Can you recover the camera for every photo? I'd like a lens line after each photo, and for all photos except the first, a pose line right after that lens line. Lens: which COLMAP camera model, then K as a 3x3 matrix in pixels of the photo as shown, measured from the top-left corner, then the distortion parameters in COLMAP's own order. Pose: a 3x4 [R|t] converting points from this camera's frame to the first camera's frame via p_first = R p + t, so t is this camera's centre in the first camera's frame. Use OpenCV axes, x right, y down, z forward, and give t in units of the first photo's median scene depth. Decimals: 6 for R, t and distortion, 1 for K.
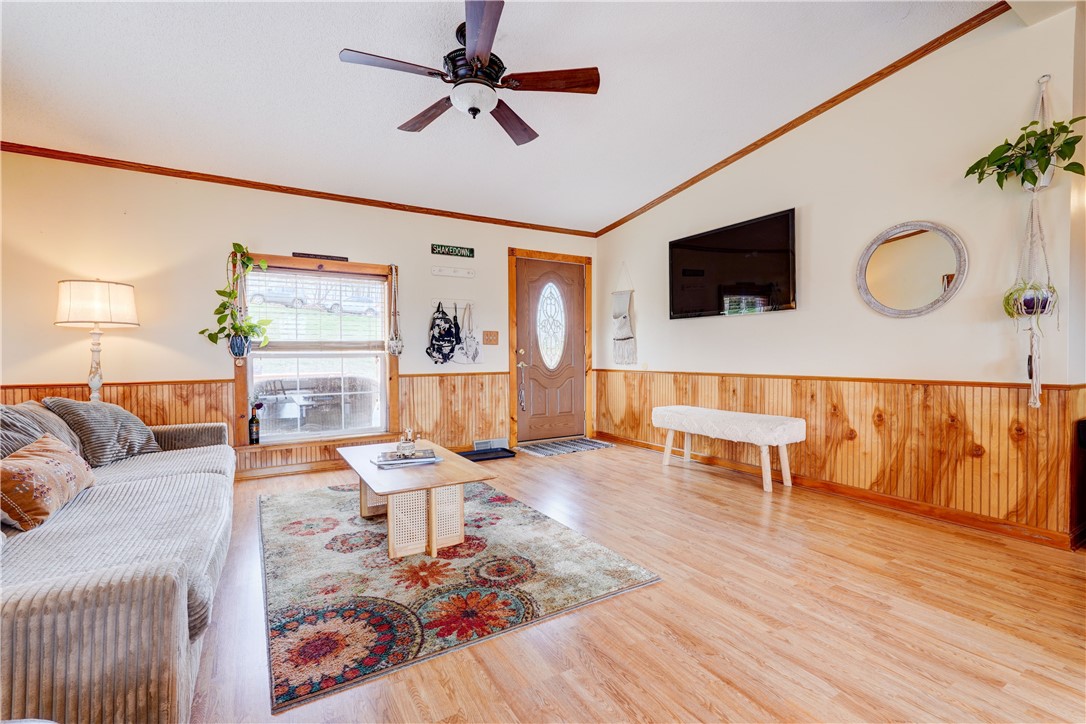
lens RADIAL K [[486.8, 0, 543.0], [0, 486.8, 362.0], [0, 0, 1]] dist [-0.005006, 0.000137]
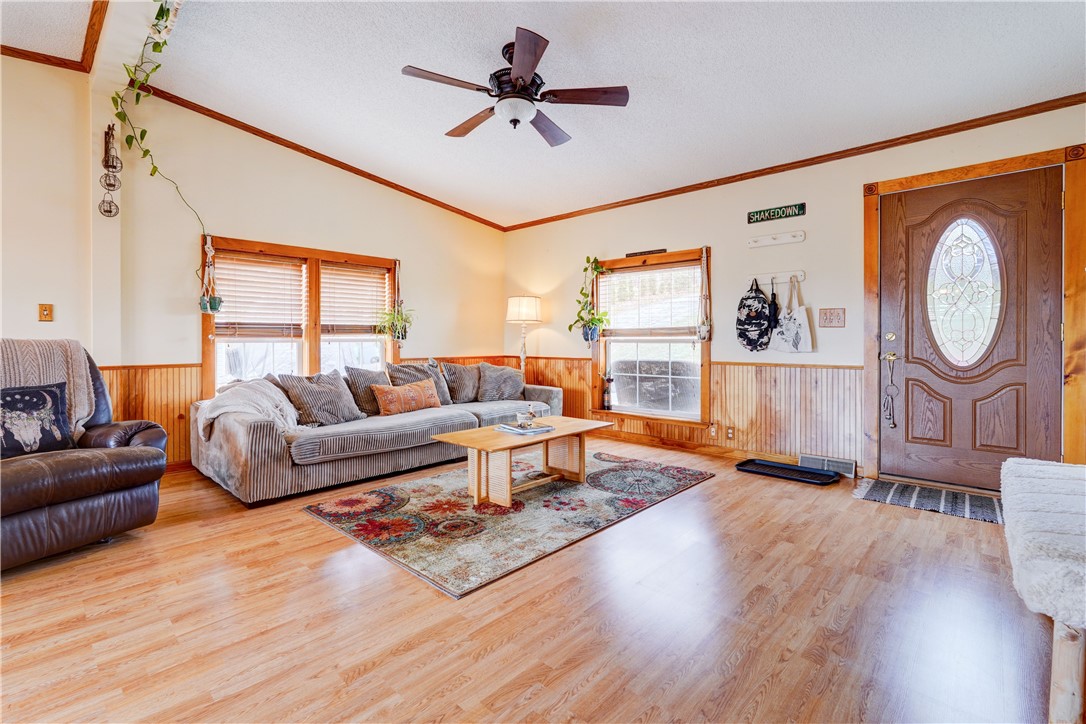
lens RADIAL K [[496.6, 0, 540.5], [0, 496.6, 338.2], [0, 0, 1]] dist [-0.013017, 0.000416]
pose [[0.264594, 0.000219, -0.964360, 0.656898], [-0.018165, 0.999824, -0.004757, -0.010578], [0.964189, 0.018776, 0.264551, 0.520608]]
